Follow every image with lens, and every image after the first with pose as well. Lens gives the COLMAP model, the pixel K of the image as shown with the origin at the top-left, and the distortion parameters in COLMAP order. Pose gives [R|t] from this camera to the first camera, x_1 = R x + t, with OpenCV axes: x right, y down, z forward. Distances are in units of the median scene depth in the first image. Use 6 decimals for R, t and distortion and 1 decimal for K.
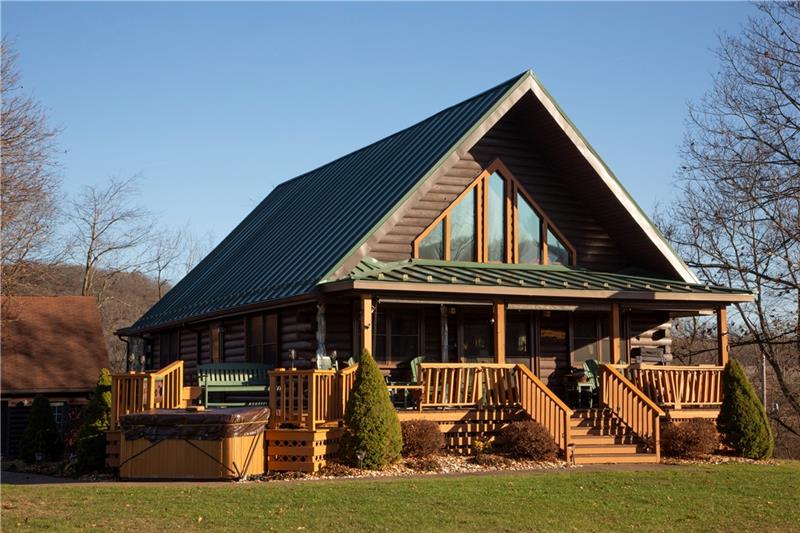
lens RADIAL K [[1245.6, 0, 400.1], [0, 1245.6, 265.6], [0, 0, 1]] dist [0.220976, 0.000000]
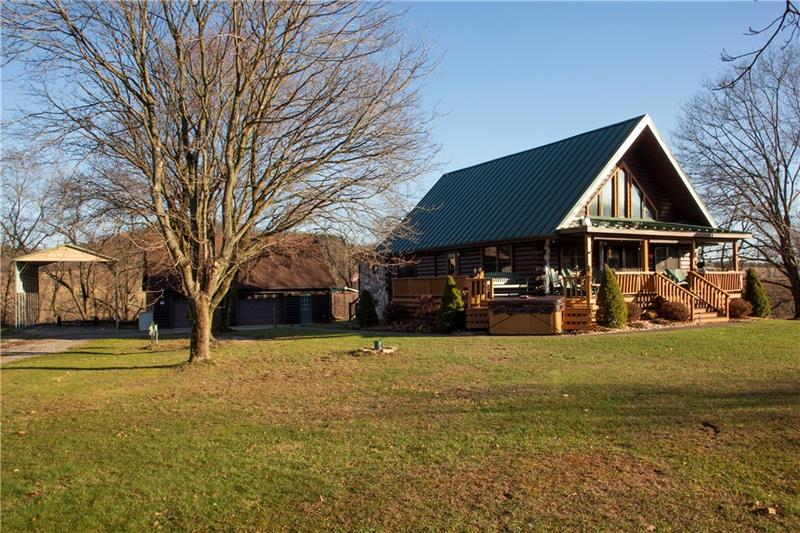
lens RADIAL K [[672.2, 0, 400.0], [0, 672.2, 269.1], [0, 0, 1]] dist [-0.003037, -0.003604]
pose [[0.994461, -0.007182, 0.104863, -0.391426], [-0.000680, 0.997202, 0.074745, -0.000408], [-0.105106, -0.074403, 0.991674, 0.038635]]
